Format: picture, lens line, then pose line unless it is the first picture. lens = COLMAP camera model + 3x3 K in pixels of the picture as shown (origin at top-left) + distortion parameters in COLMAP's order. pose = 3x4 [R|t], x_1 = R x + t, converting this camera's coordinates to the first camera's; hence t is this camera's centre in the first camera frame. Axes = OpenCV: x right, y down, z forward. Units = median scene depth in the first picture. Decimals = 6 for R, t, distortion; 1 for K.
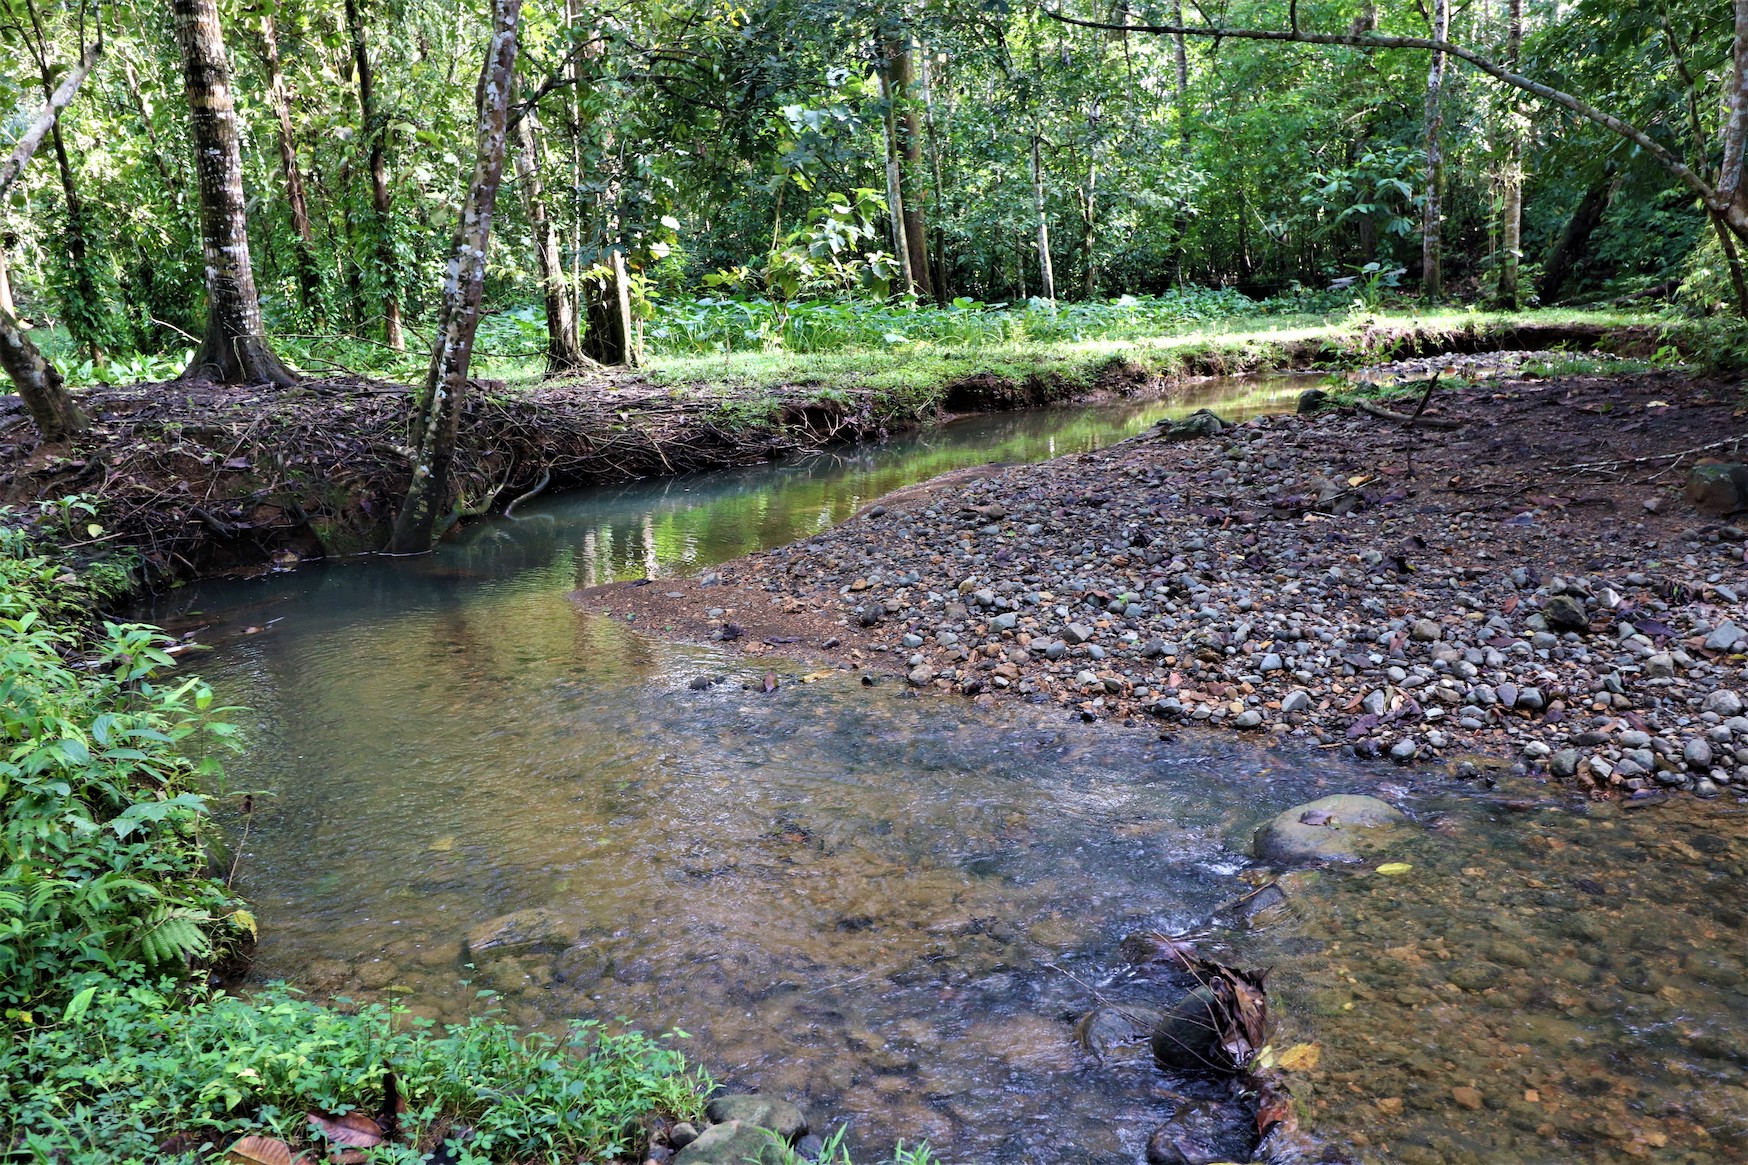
lens RADIAL K [[1428.5, 0, 880.0], [0, 1428.5, 586.0], [0, 0, 1]] dist [-0.003543, -0.001890]
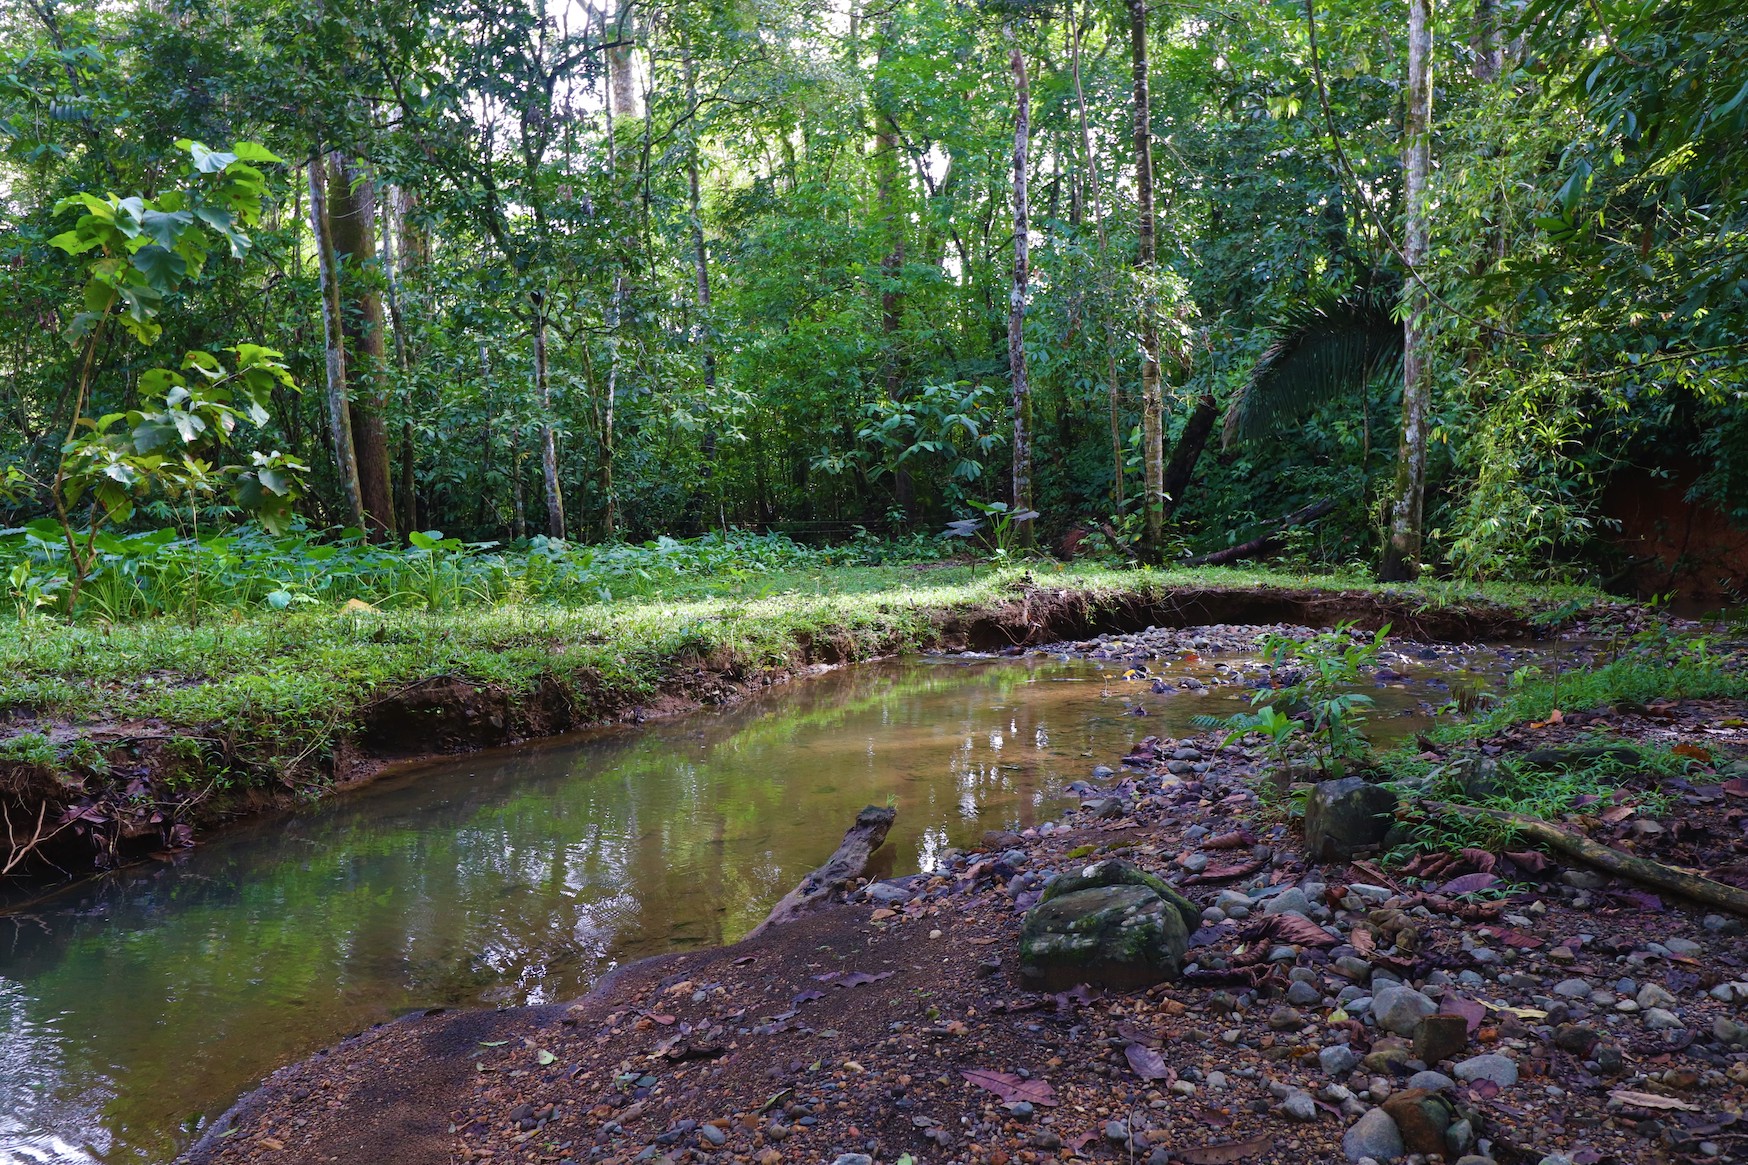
lens RADIAL K [[1428.5, 0, 879.9], [0, 1428.5, 576.3], [0, 0, 1]] dist [-0.003543, -0.001890]
pose [[0.940773, 0.016518, 0.338634, 0.036354], [0.043720, 0.984562, -0.169486, -0.072946], [-0.336206, 0.174253, 0.925528, 0.384139]]
